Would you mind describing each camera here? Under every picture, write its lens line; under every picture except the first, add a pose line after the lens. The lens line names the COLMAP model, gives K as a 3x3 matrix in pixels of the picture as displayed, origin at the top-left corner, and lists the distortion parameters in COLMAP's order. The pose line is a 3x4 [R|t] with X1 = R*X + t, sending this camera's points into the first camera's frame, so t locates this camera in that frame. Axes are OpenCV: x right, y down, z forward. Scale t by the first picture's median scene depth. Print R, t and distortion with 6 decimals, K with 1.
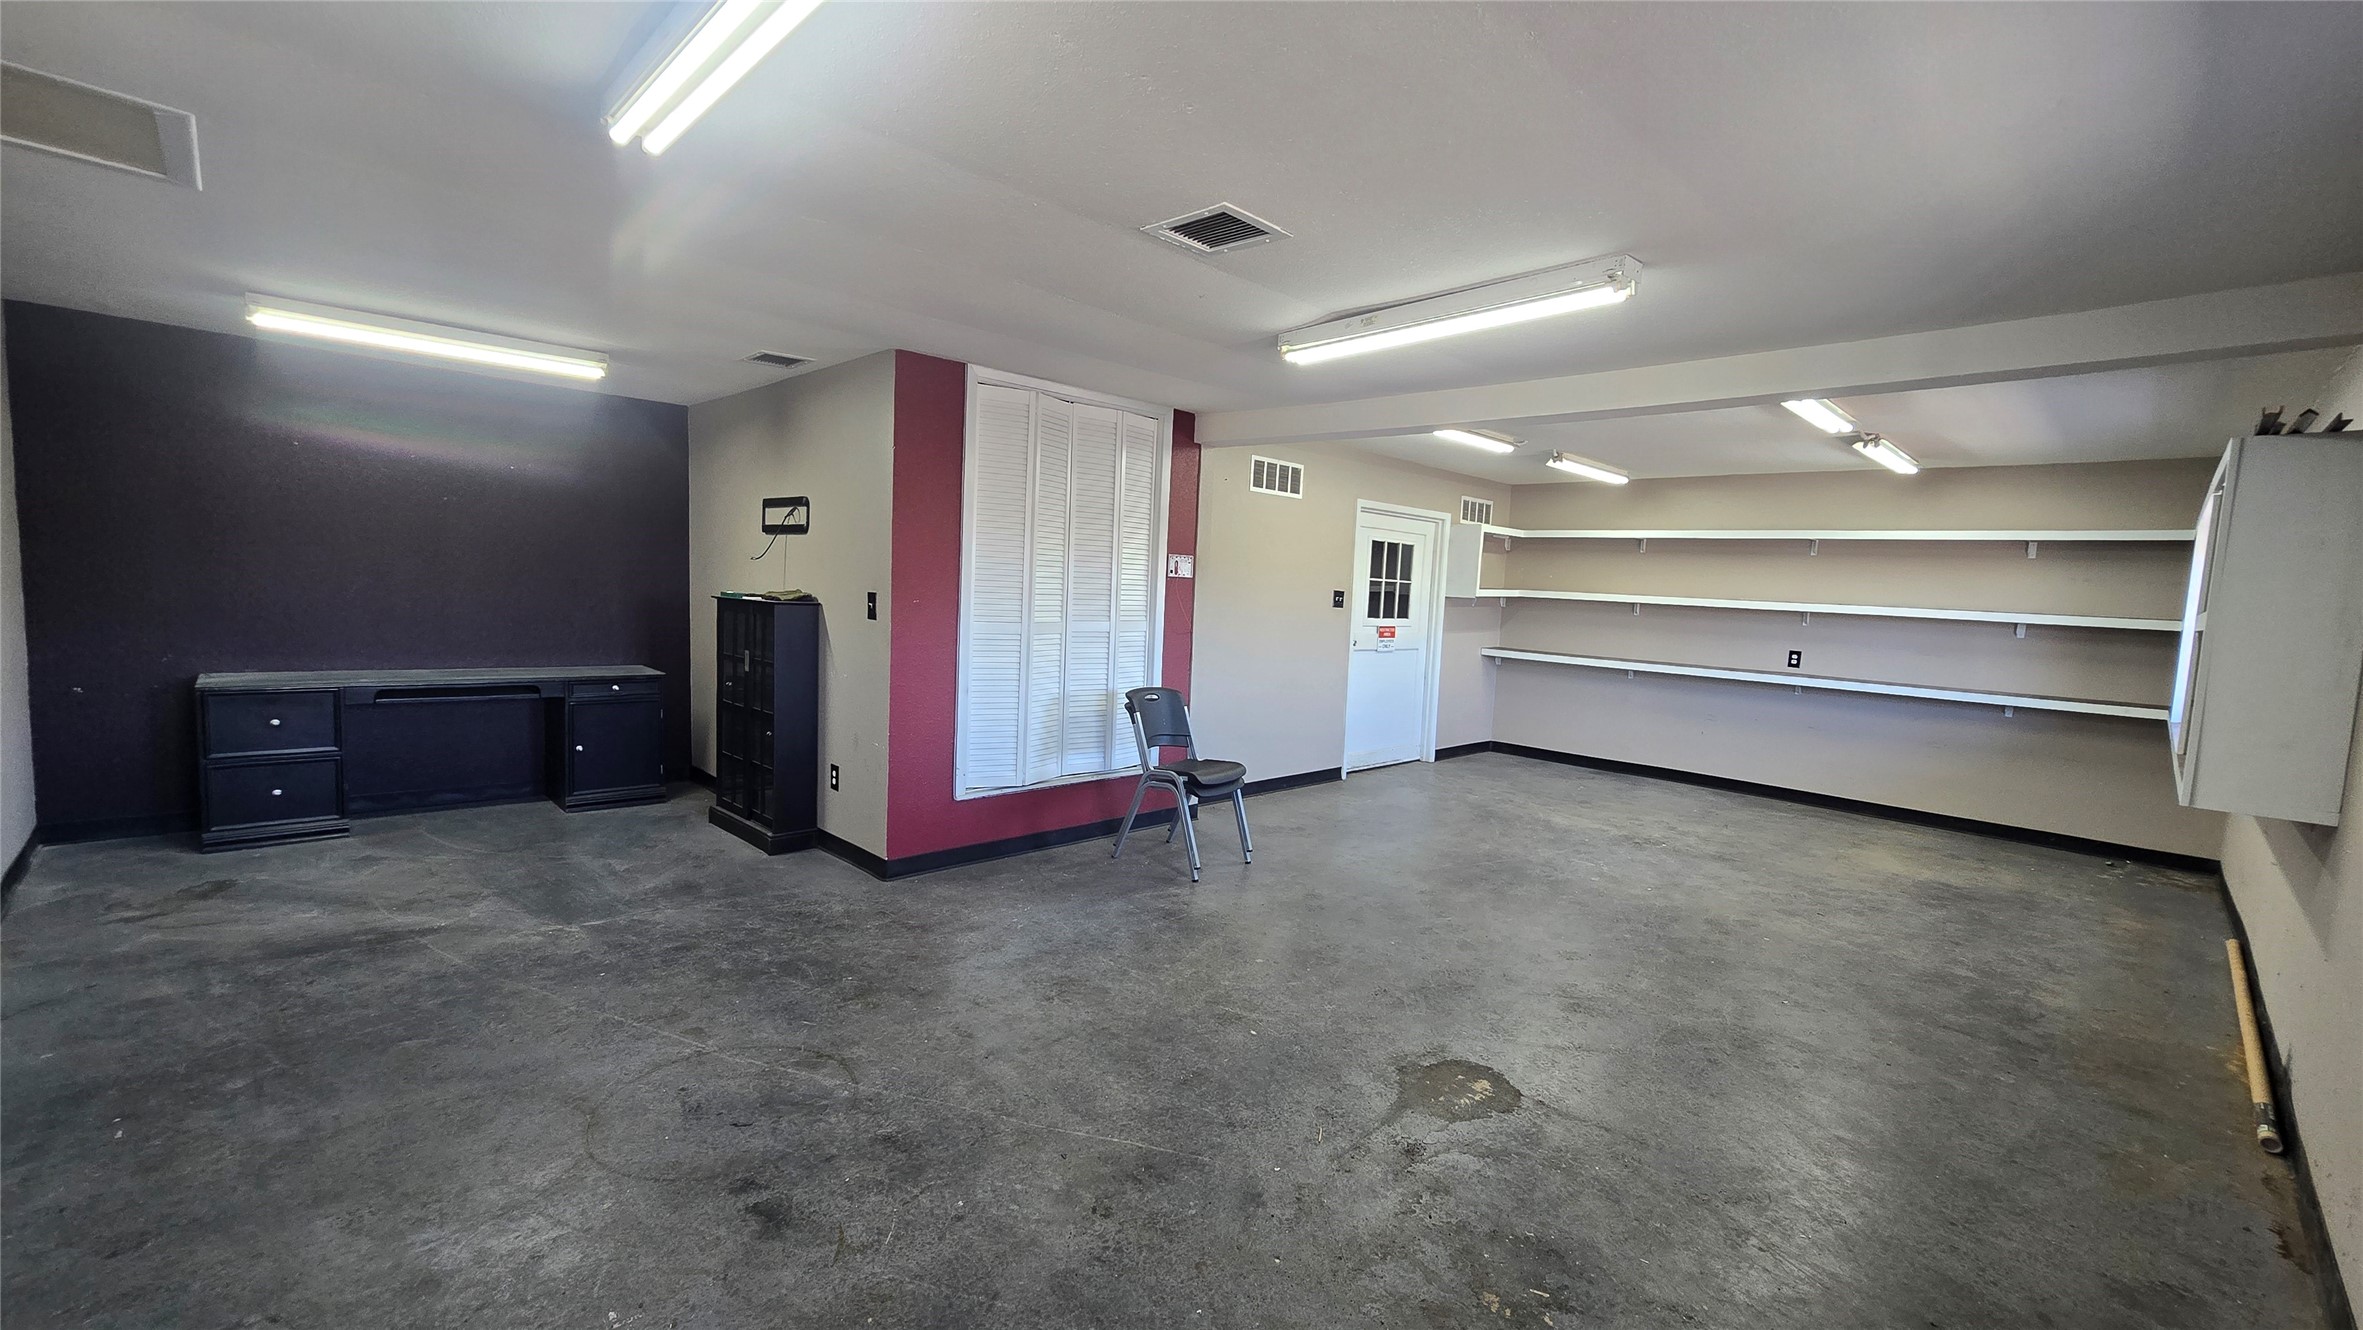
lens RADIAL K [[967.5, 0, 1189.4], [0, 967.5, 670.2], [0, 0, 1]] dist [-0.000568, -0.000119]
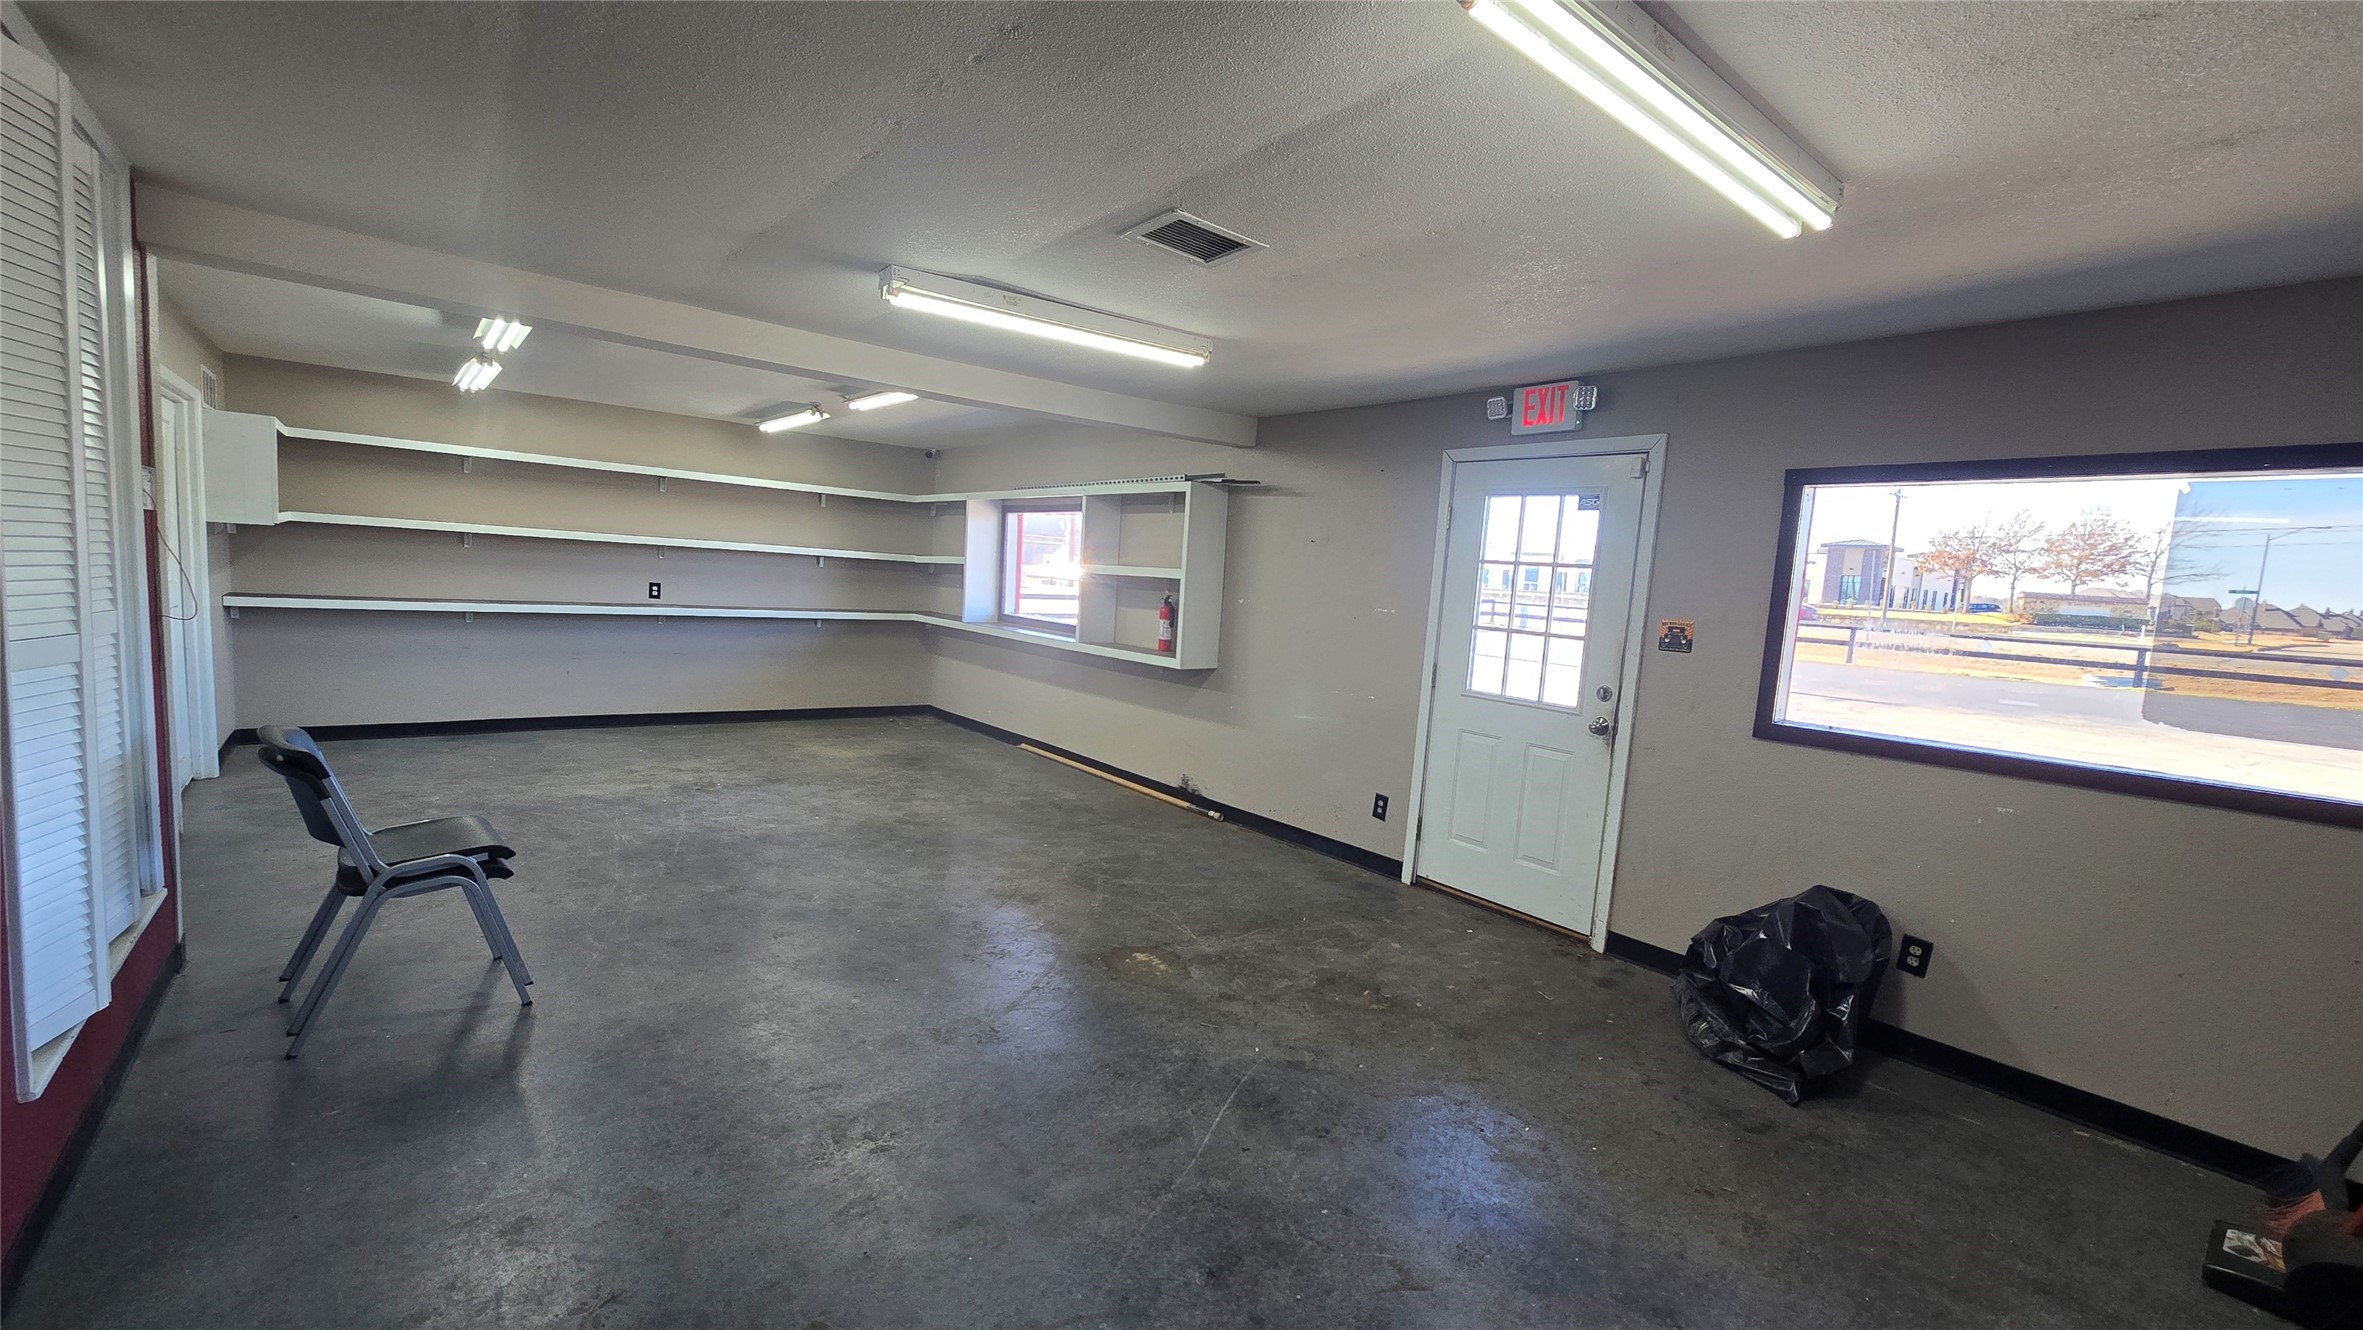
lens RADIAL K [[967.5, 0, 1190.3], [0, 967.5, 670.2], [0, 0, 1]] dist [-0.000568, -0.000119]
pose [[0.086392, -0.138649, 0.986566, -0.558215], [0.030815, 0.990167, 0.136456, -0.077124], [-0.995784, 0.018613, 0.089815, 0.490180]]
